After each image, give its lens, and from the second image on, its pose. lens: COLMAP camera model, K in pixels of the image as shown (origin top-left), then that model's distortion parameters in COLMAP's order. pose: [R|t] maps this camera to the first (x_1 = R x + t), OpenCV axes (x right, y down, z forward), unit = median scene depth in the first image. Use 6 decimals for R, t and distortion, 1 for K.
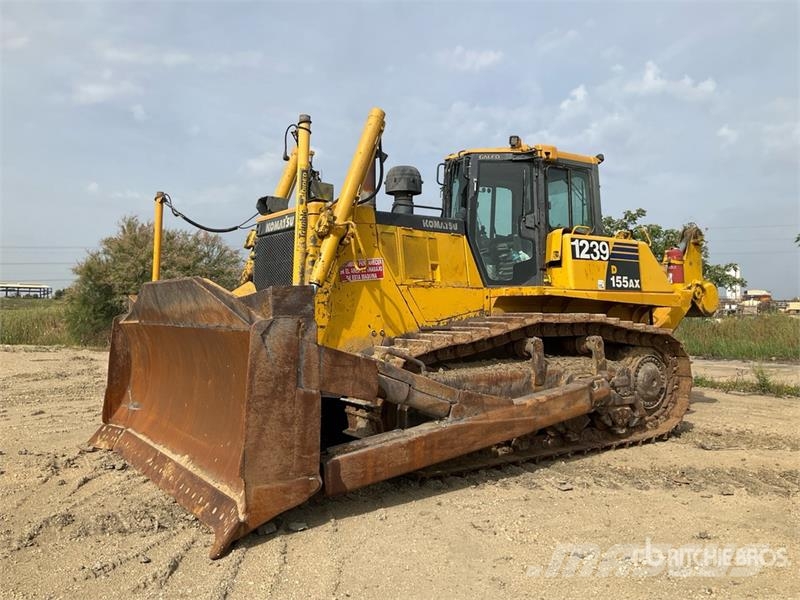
lens RADIAL K [[650.6, 0, 394.8], [0, 650.6, 303.3], [0, 0, 1]] dist [0.096789, -0.195220]
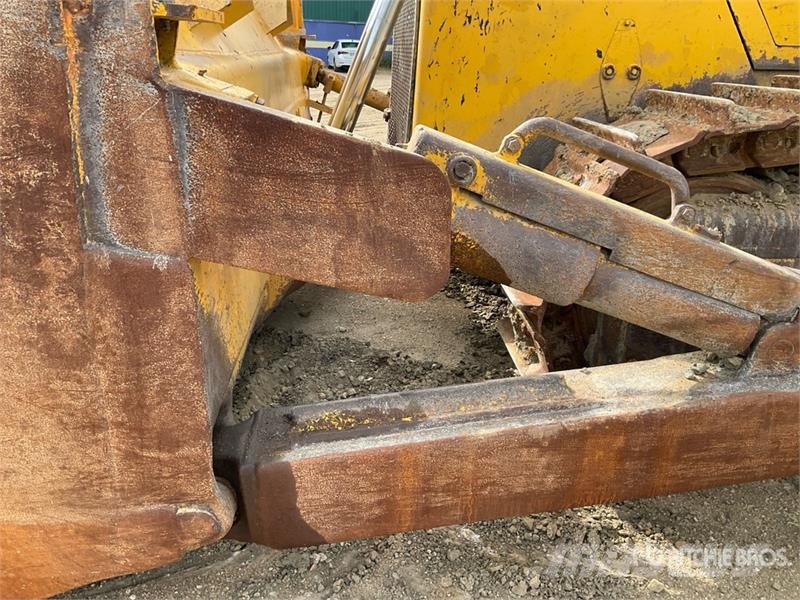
lens RADIAL K [[650.6, 0, 394.8], [0, 650.6, 303.3], [0, 0, 1]] dist [0.096789, -0.195220]
pose [[0.858727, 0.196218, -0.473378, 0.095713], [-0.013336, 0.932029, 0.362139, 0.047169], [0.512260, -0.304666, 0.802975, 0.789701]]
